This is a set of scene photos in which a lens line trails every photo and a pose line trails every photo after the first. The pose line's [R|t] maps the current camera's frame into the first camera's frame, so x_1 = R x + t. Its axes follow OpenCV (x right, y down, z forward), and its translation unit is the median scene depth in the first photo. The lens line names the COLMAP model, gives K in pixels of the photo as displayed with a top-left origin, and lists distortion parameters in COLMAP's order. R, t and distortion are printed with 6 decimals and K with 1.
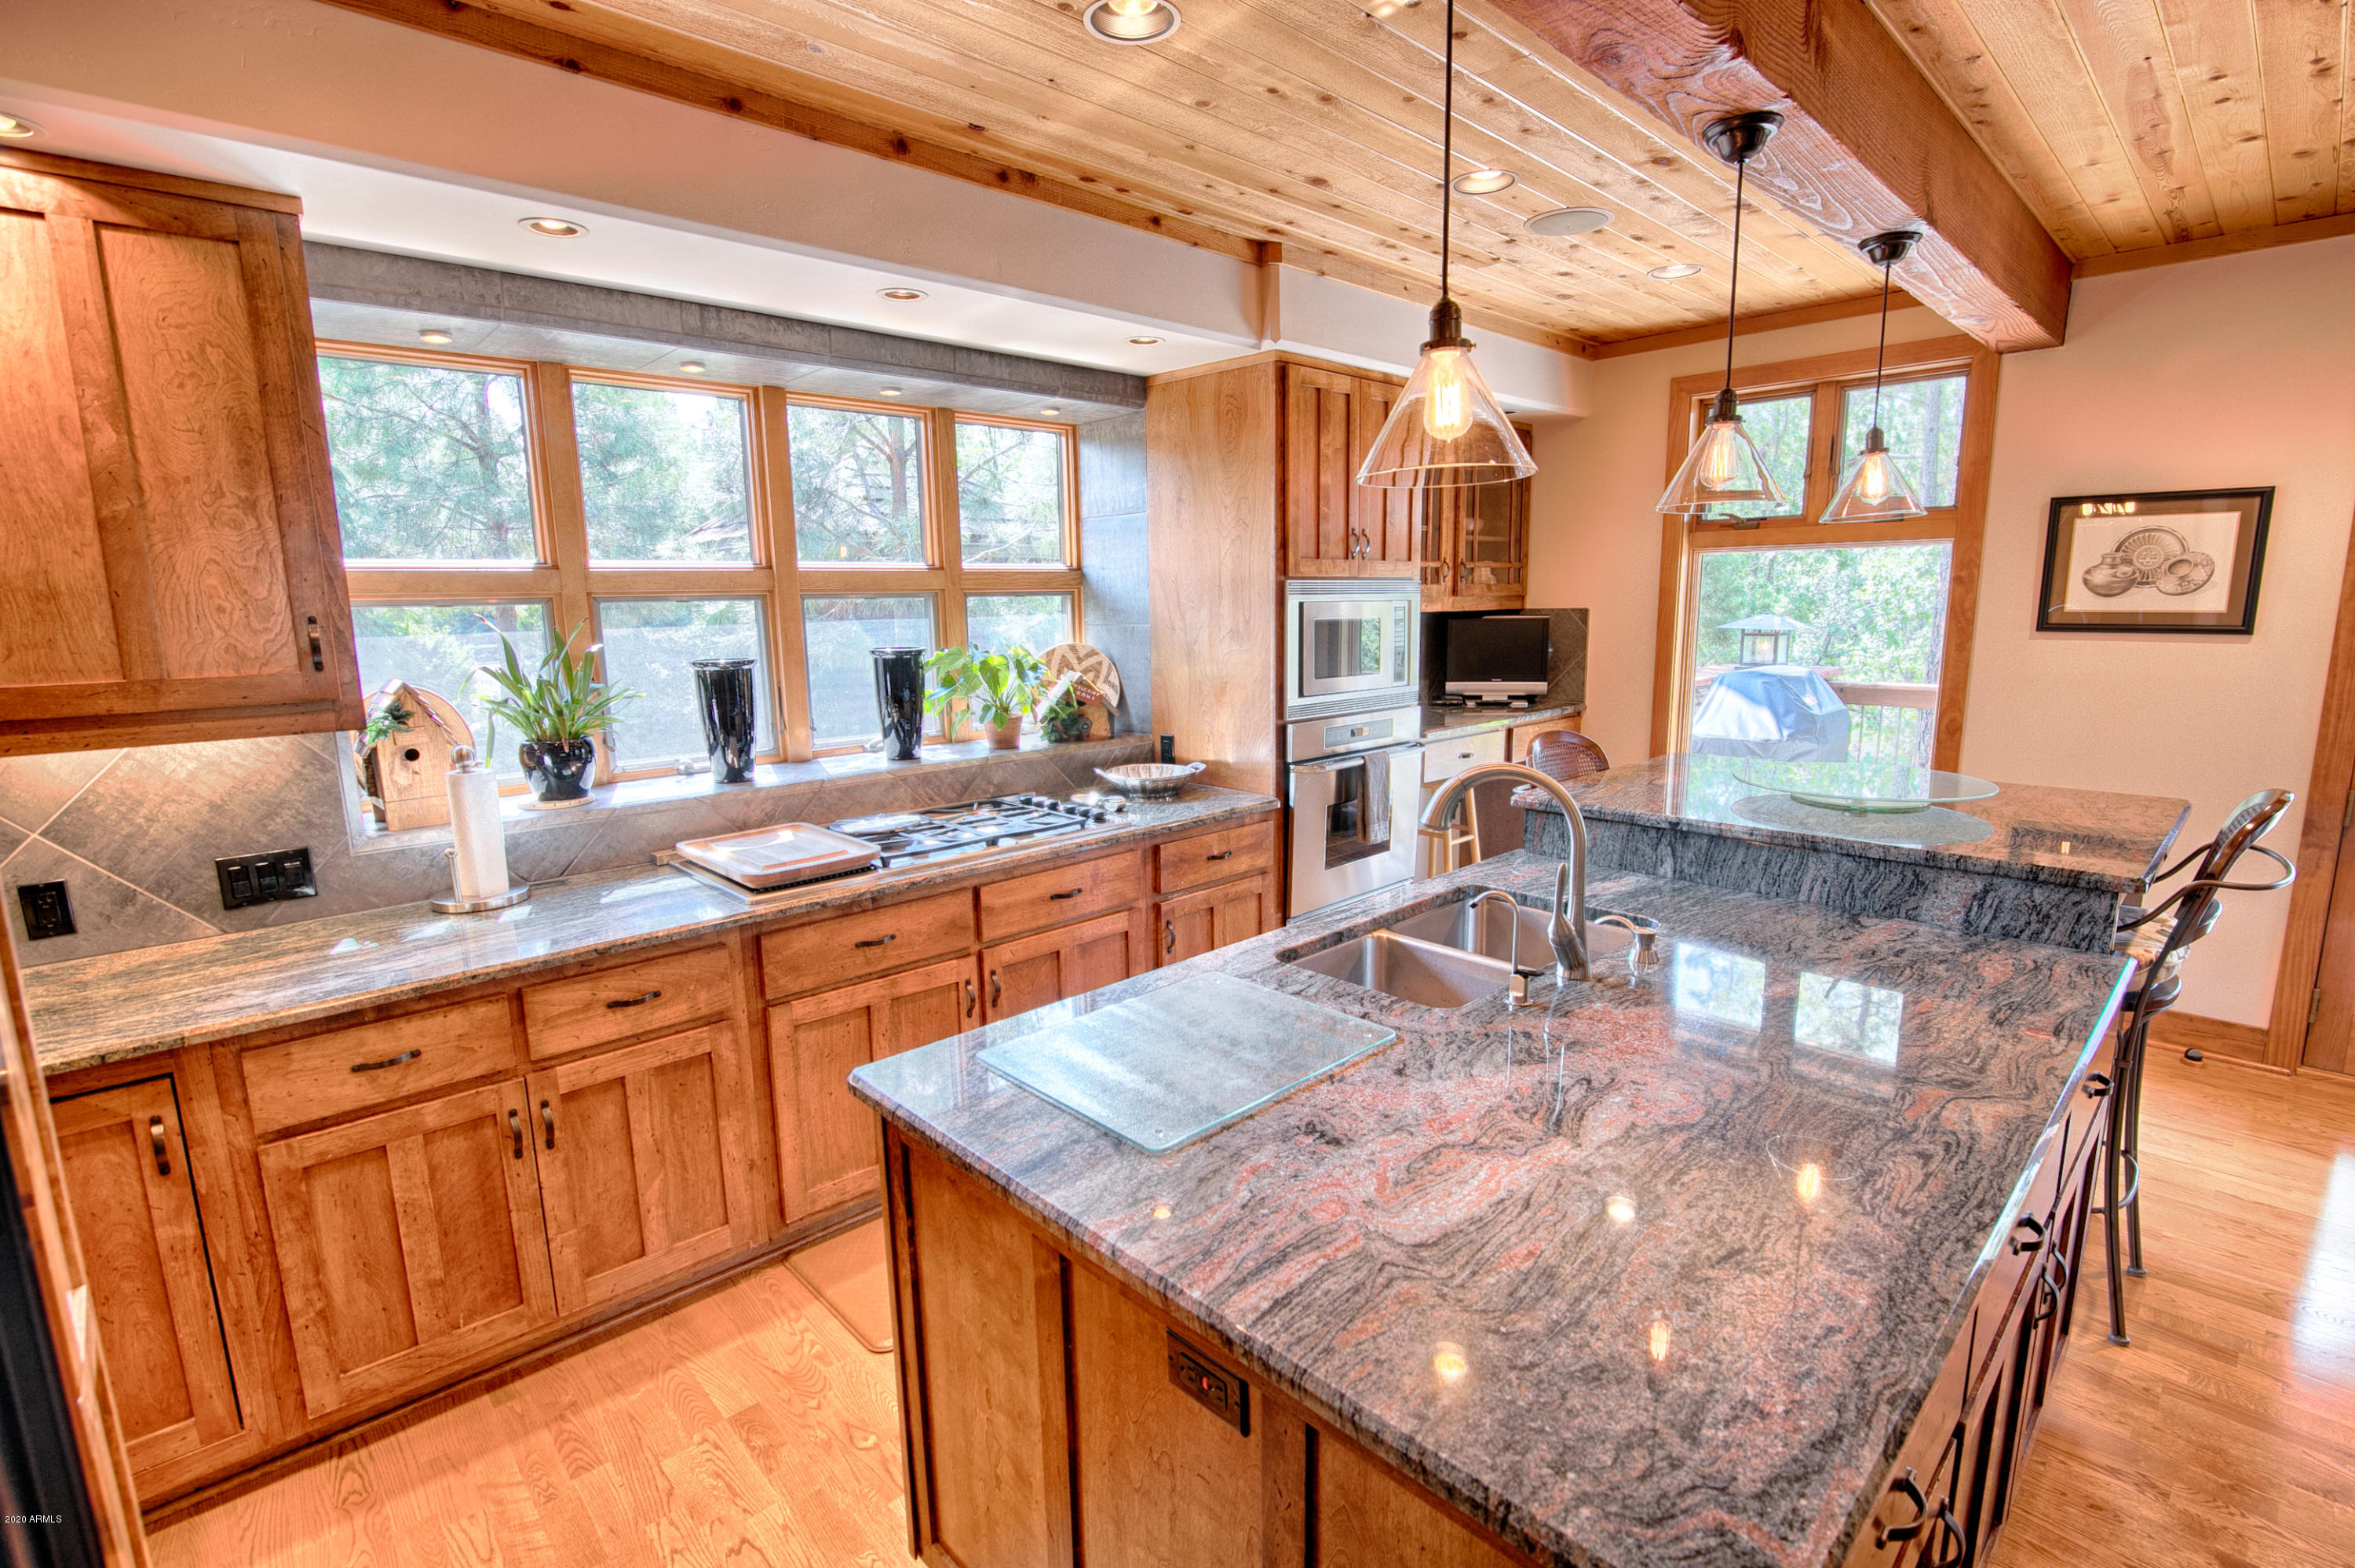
lens RADIAL K [[1079.2, 0, 1175.3], [0, 1079.2, 786.0], [0, 0, 1]] dist [-0.018172, 0.000042]
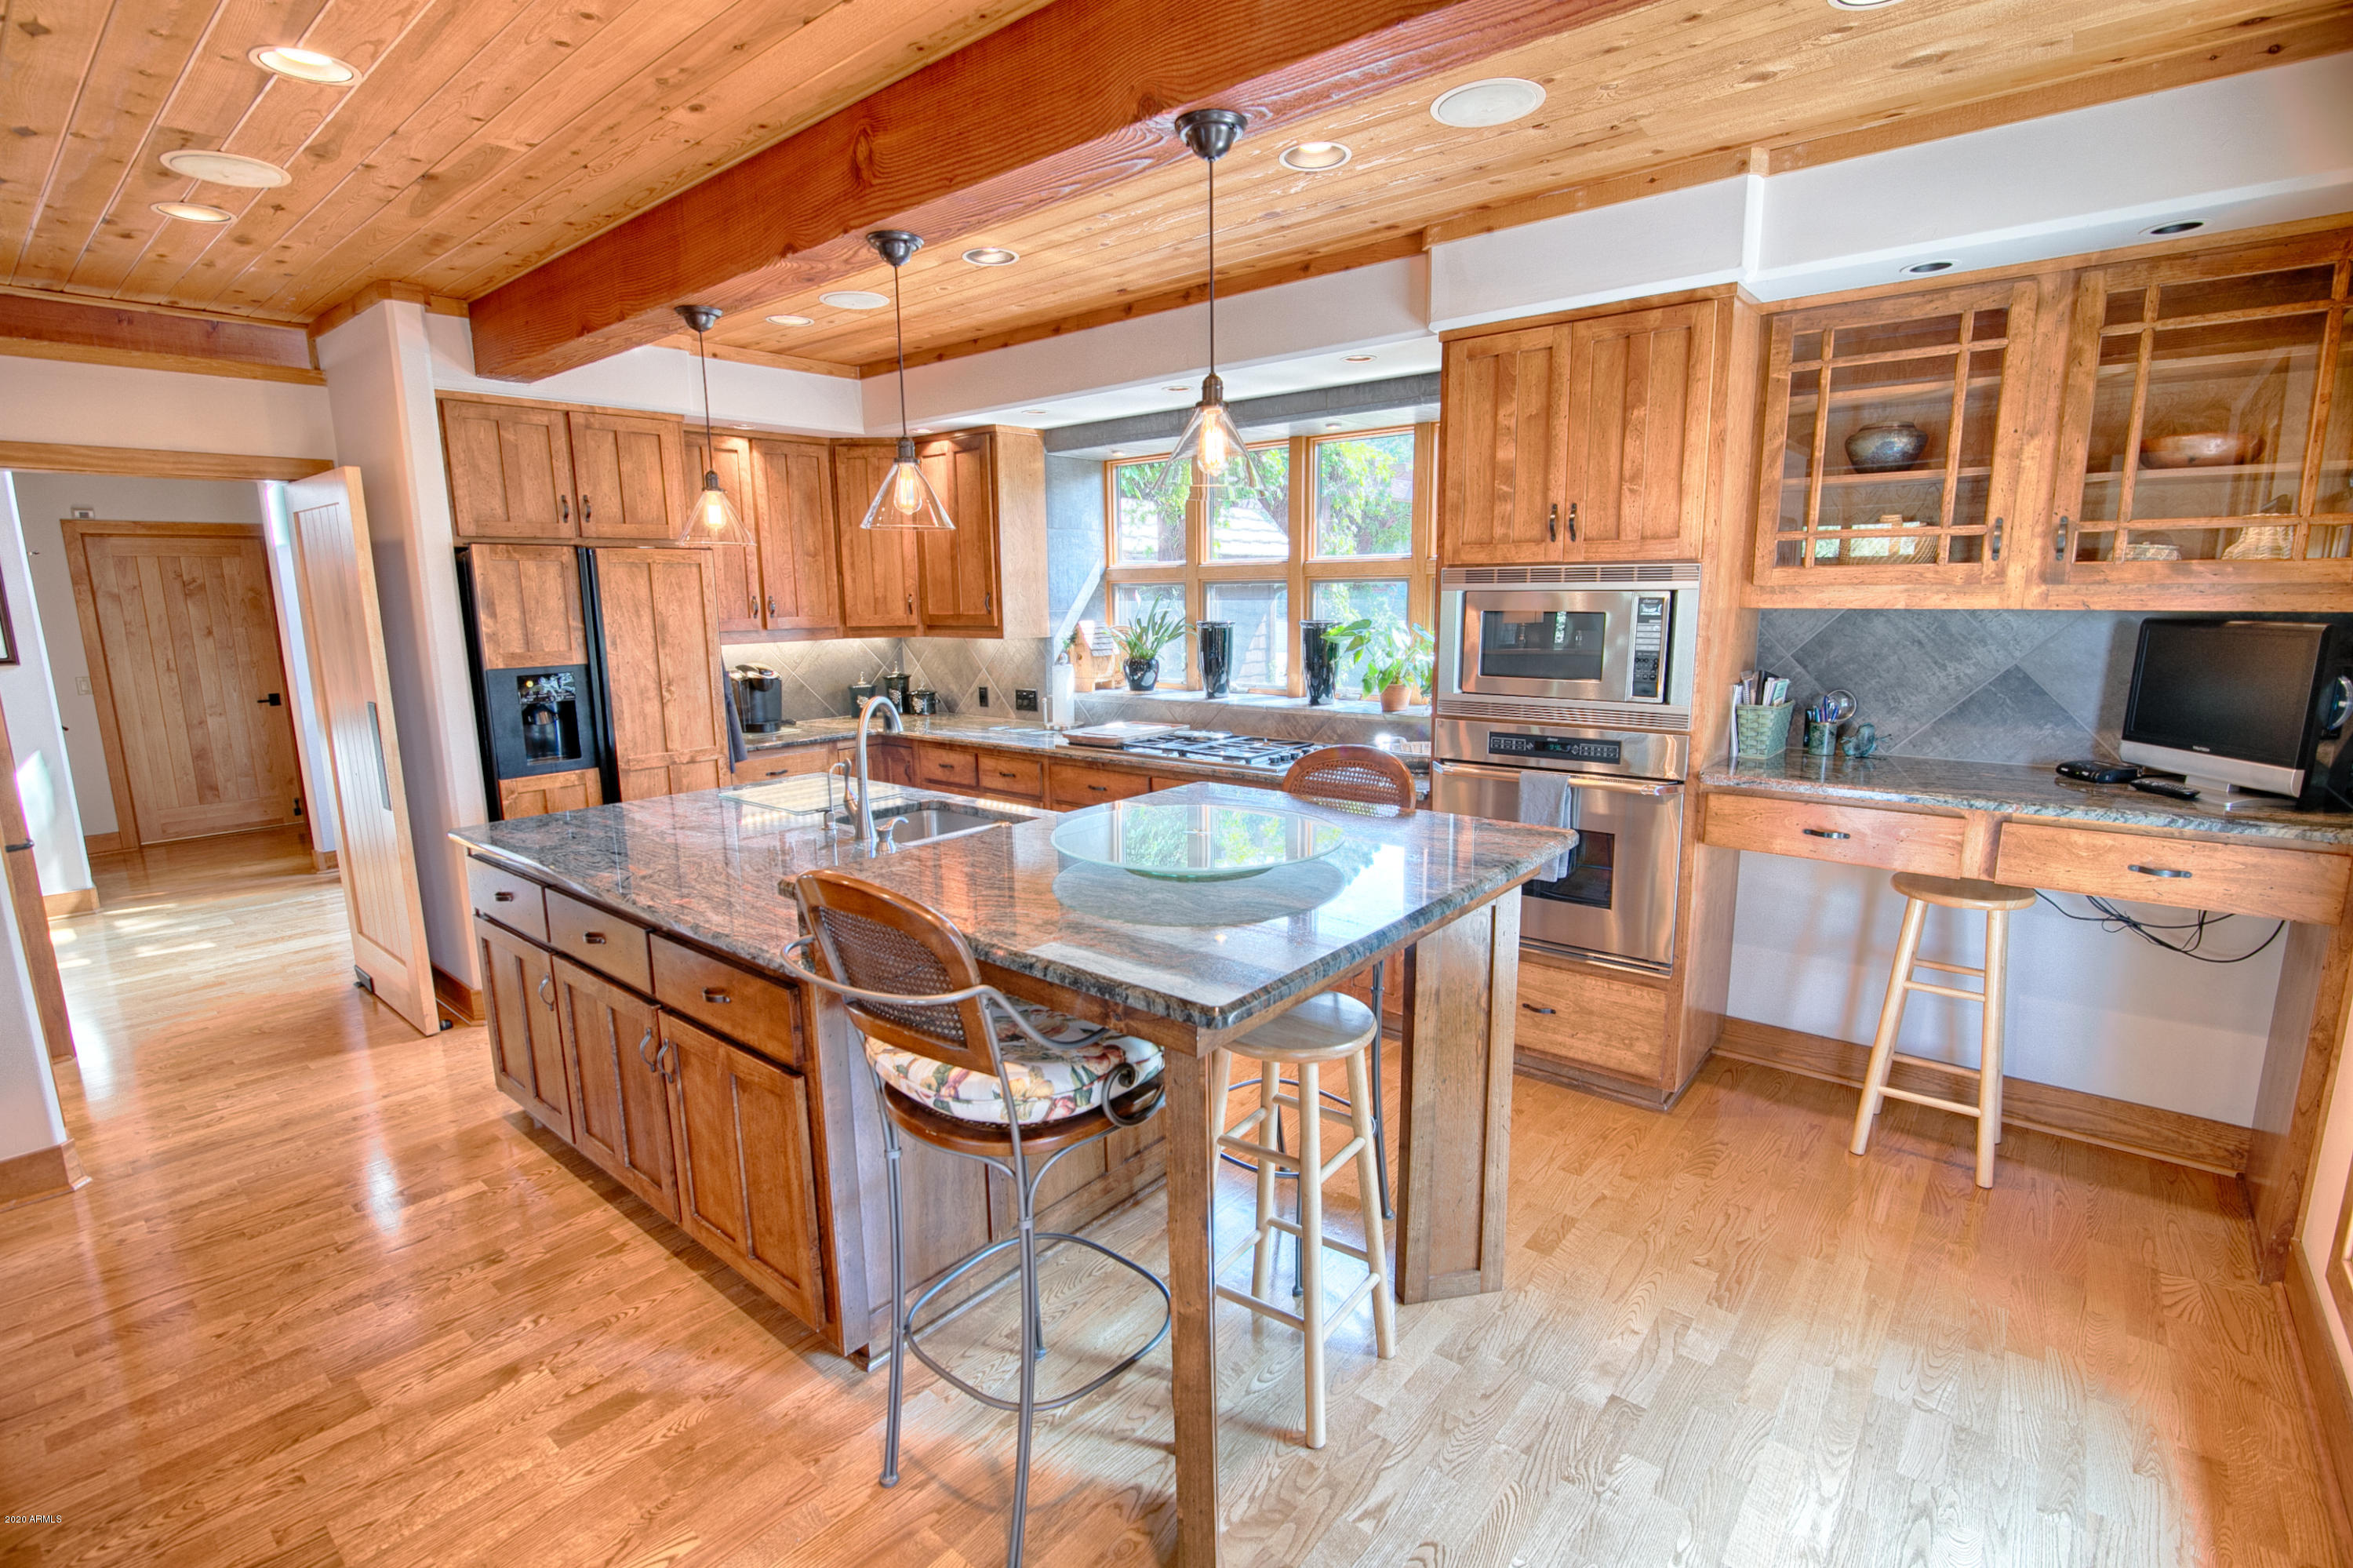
lens RADIAL K [[1078.5, 0, 1182.1], [0, 1078.5, 781.1], [0, 0, 1]] dist [-0.018172, 0.000042]
pose [[0.131240, 0.190283, -0.972917, 1.474703], [-0.156521, 0.973074, 0.169200, -0.186150], [0.978916, 0.130076, 0.157490, 0.908352]]
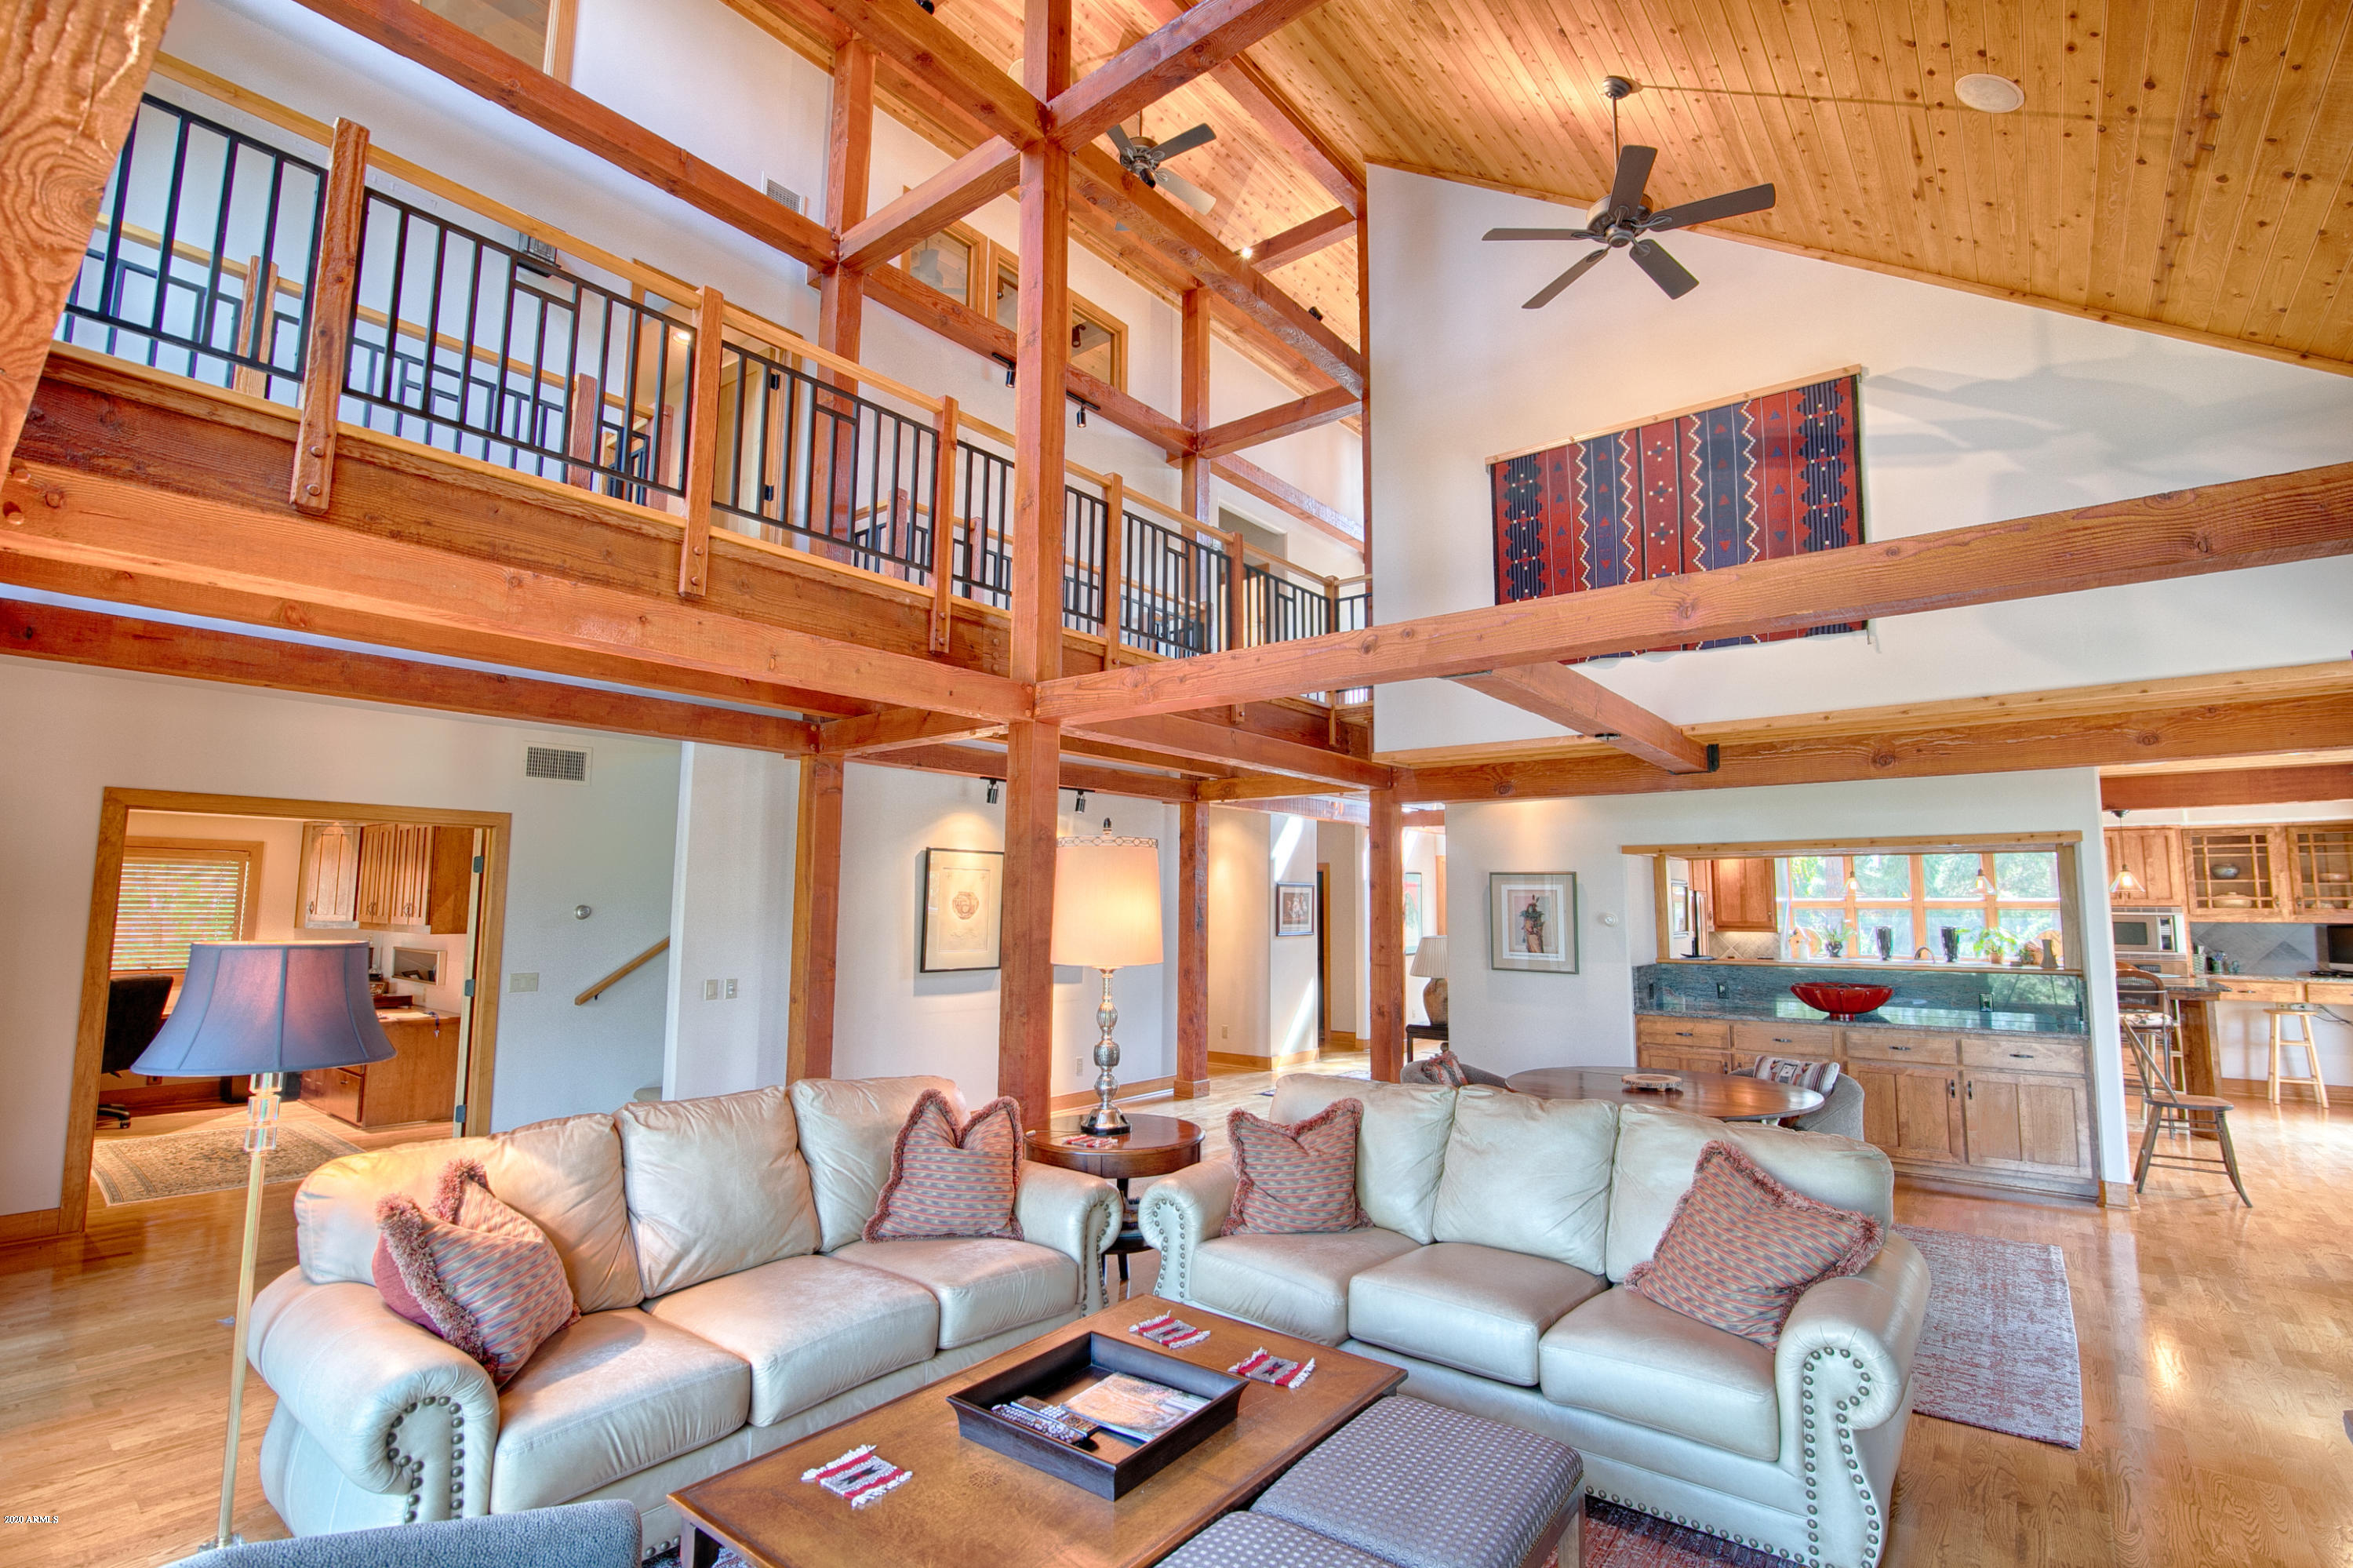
lens RADIAL K [[1078.5, 0, 1186.0], [0, 1078.5, 773.6], [0, 0, 1]] dist [-0.018172, 0.000042]
pose [[0.149043, -0.096711, -0.984090, 3.502252], [-0.173379, 0.977233, -0.122296, 0.285364], [0.973512, 0.188847, 0.128882, -2.290733]]
